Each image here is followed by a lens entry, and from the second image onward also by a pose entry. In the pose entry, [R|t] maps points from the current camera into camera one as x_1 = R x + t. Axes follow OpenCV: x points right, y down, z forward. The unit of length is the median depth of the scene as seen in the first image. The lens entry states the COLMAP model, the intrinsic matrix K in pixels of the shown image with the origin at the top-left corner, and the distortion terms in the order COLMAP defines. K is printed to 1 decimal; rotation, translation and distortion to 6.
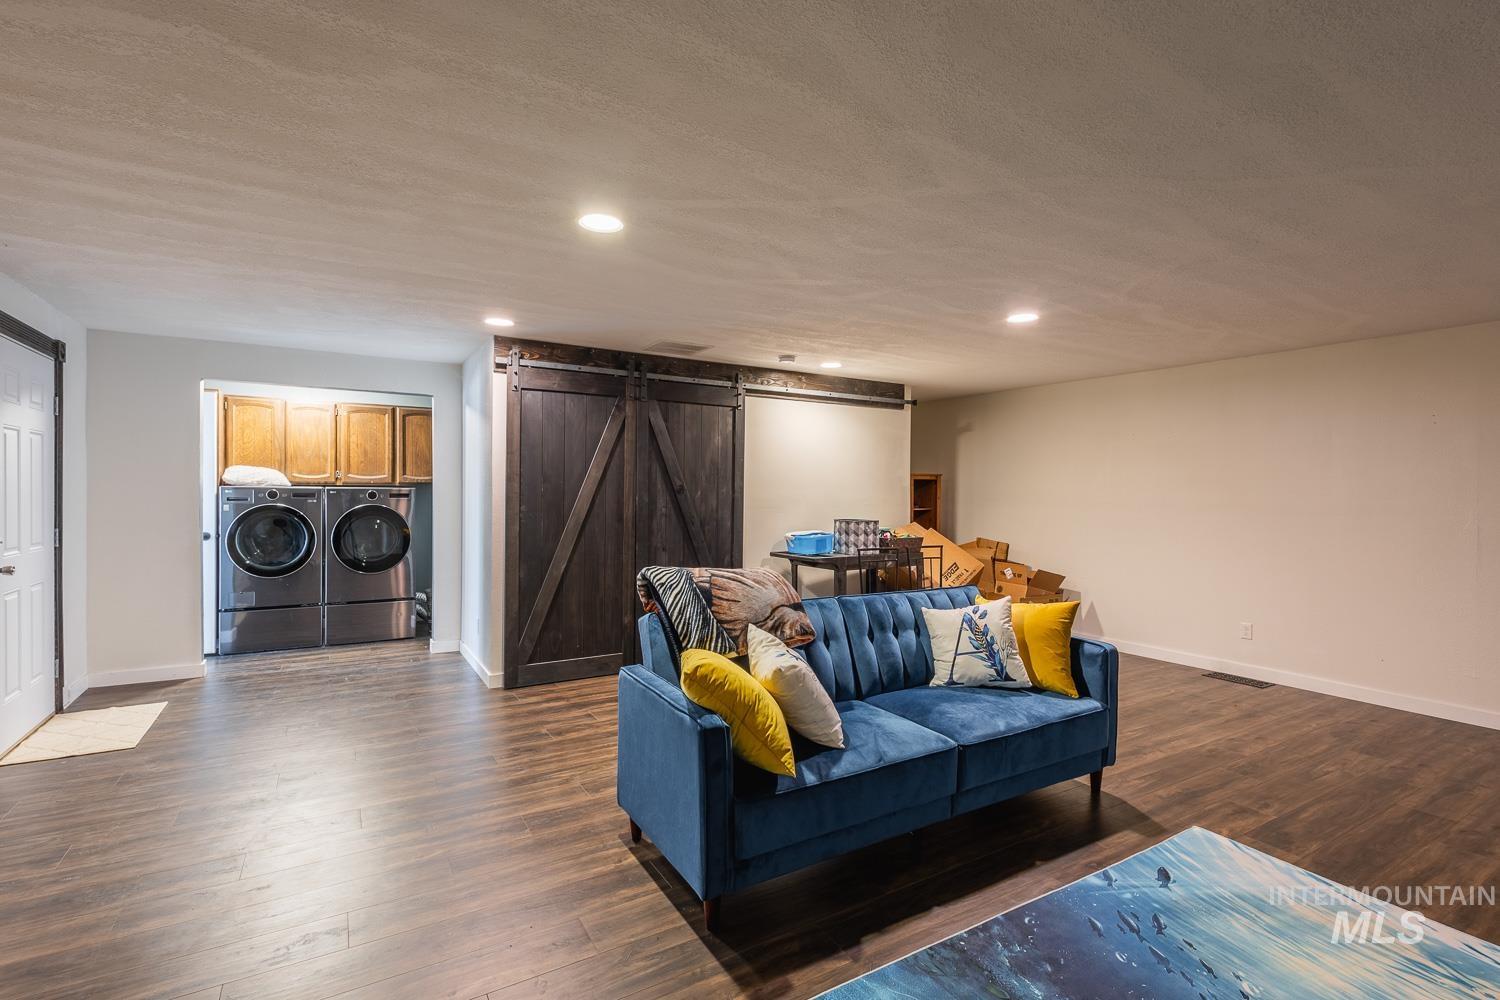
lens RADIAL K [[690.4, 0, 749.4], [0, 690.4, 497.9], [0, 0, 1]] dist [-0.001329, -0.000272]
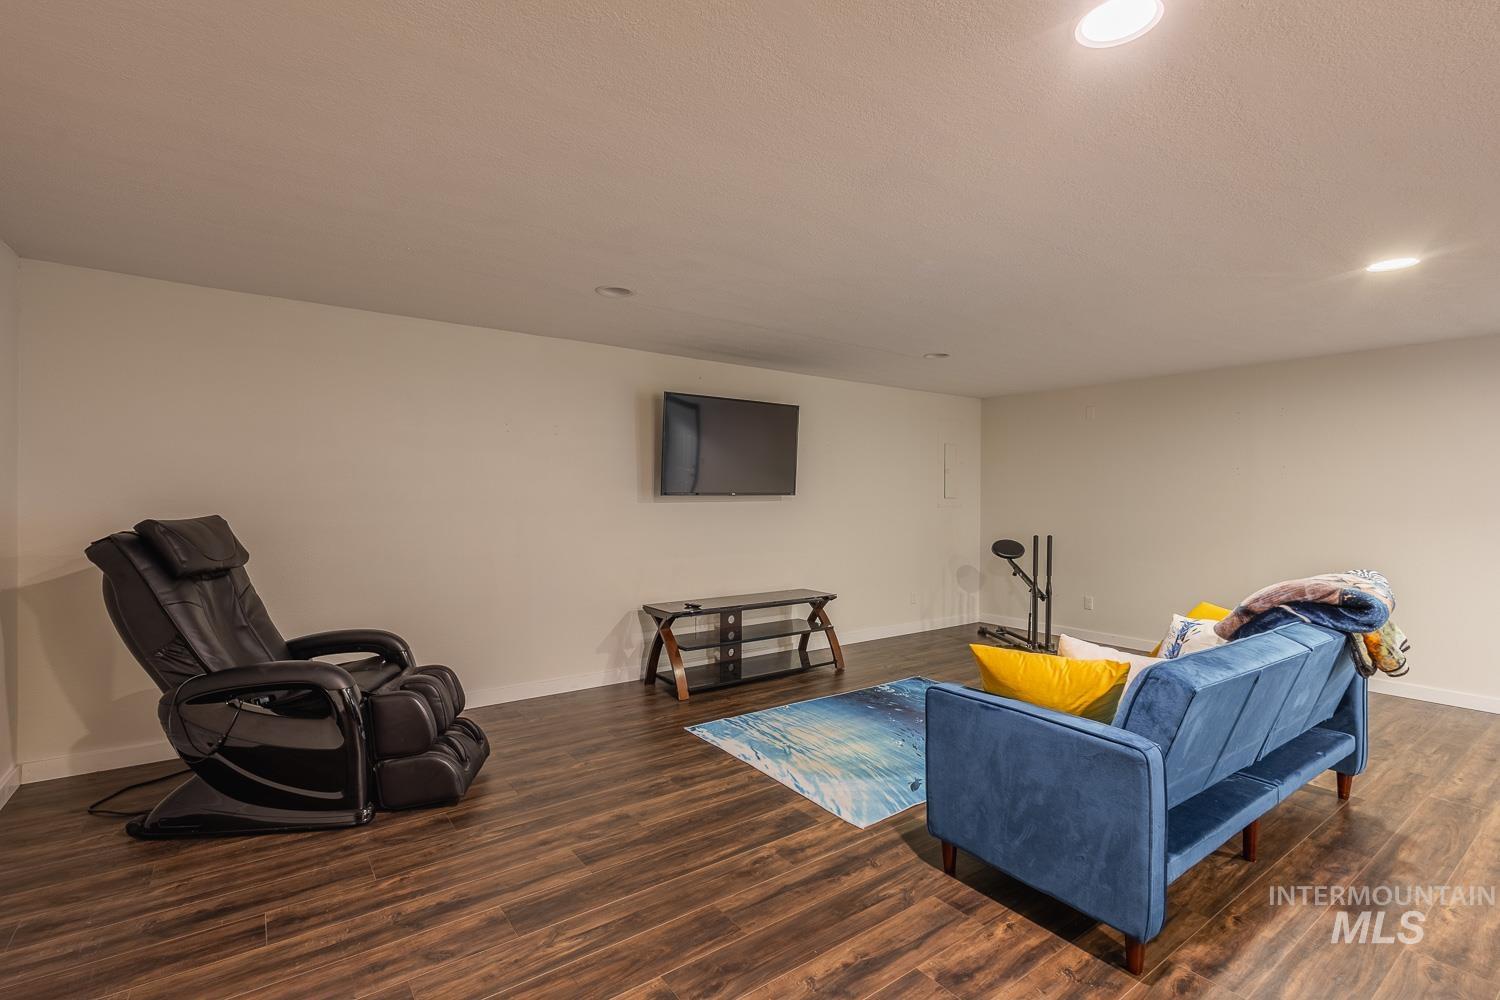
lens RADIAL K [[690.4, 0, 750.0], [0, 690.4, 499.6], [0, 0, 1]] dist [-0.001329, -0.000272]
pose [[-0.995677, -0.006480, -0.092655, 0.943839], [-0.007675, 0.999892, 0.012552, -0.010201], [0.092564, 0.013209, -0.995619, 2.063302]]
